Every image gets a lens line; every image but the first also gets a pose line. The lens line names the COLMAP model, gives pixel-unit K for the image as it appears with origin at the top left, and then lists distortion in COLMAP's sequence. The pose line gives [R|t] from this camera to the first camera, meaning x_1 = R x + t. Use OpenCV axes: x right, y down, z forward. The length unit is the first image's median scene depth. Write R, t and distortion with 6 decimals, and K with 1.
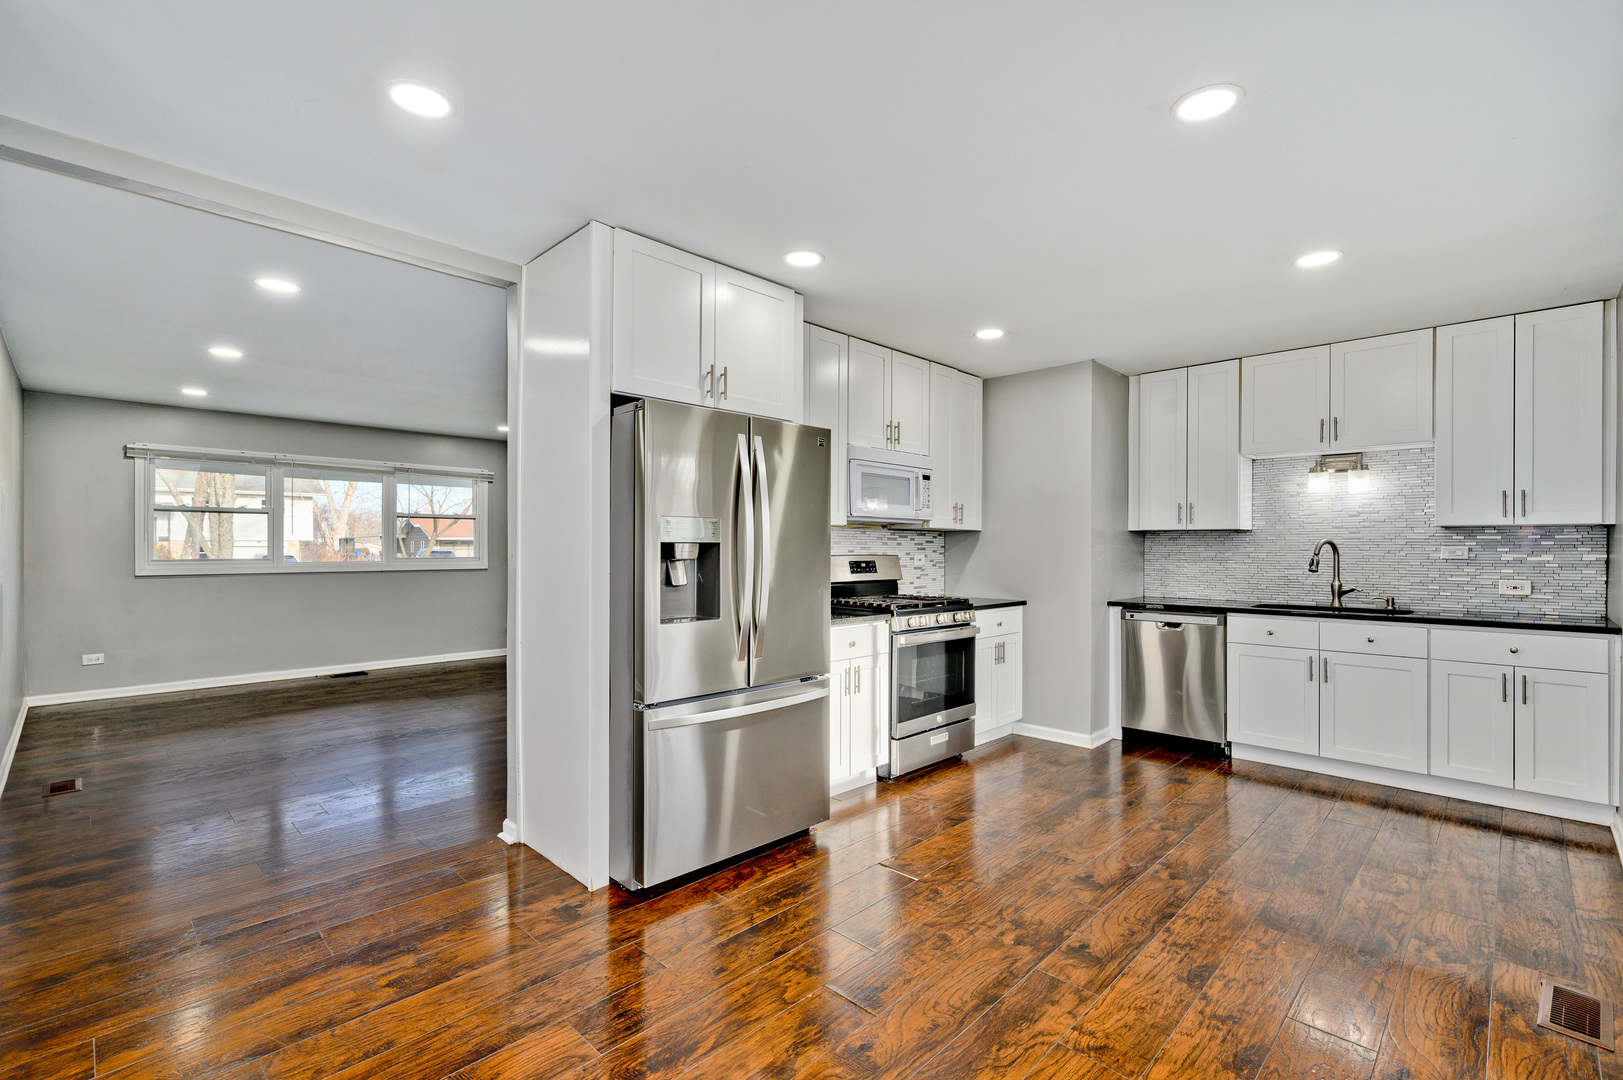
lens RADIAL K [[710.0, 0, 824.4], [0, 710.0, 547.4], [0, 0, 1]] dist [-0.001354, 0.000013]
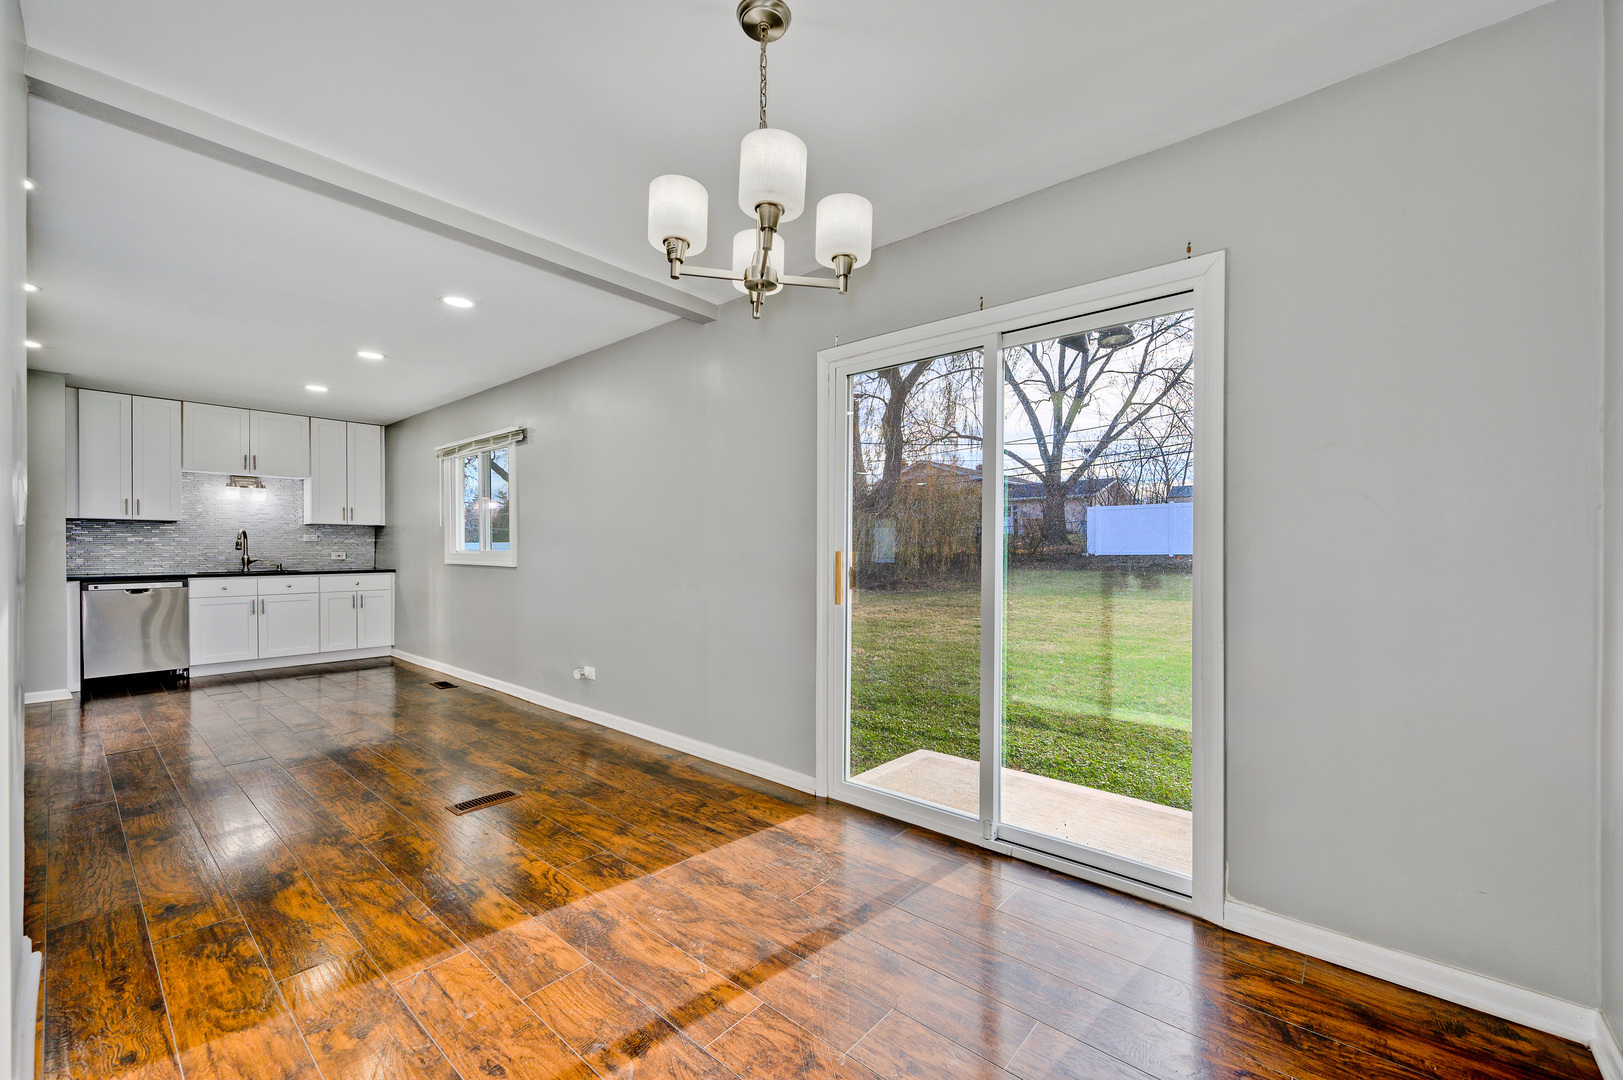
lens RADIAL K [[641.0, 0, 810.2], [0, 641.0, 548.3], [0, 0, 1]] dist [-0.001304, -0.000104]
pose [[-0.063680, -0.003204, 0.997965, -0.976562], [-0.001052, 0.999995, 0.003144, 0.030537], [-0.997970, -0.000850, -0.063683, -0.223097]]
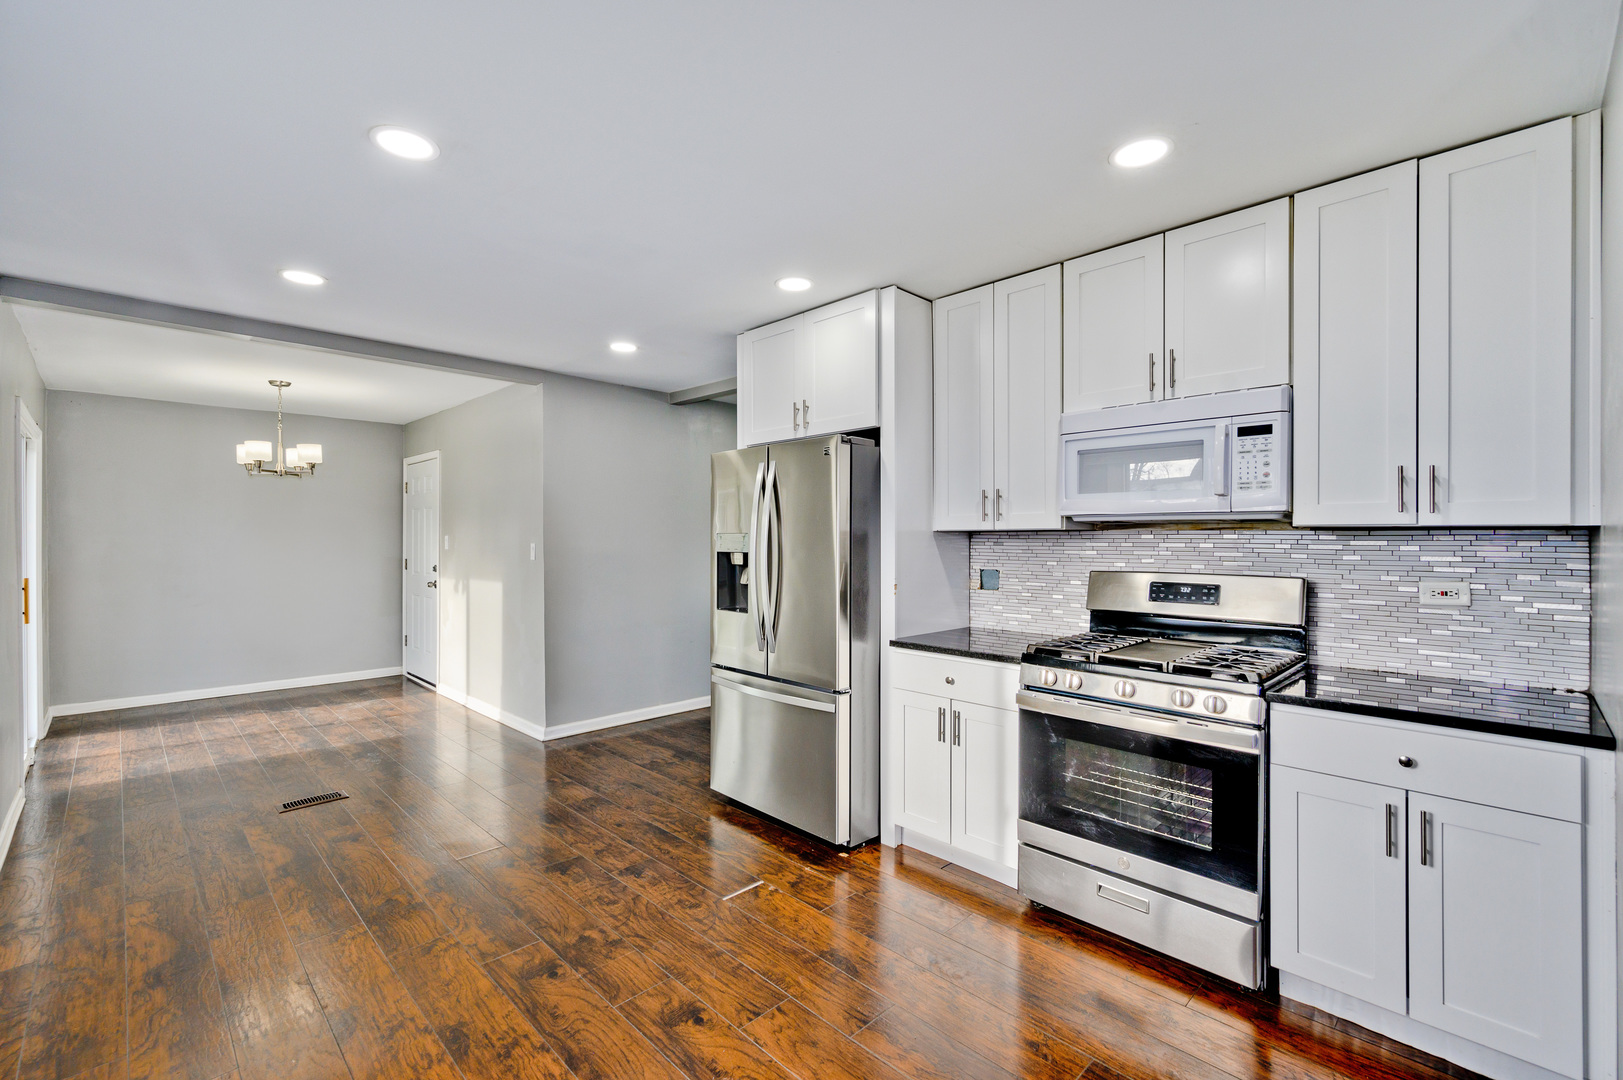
lens RADIAL K [[710.0, 0, 828.0], [0, 710.0, 539.9], [0, 0, 1]] dist [-0.001354, 0.000013]
pose [[-0.009933, -0.000134, -0.999951, 0.831734], [-0.001497, 0.999999, -0.000119, -0.022179], [0.999950, 0.001496, -0.009933, 0.862408]]
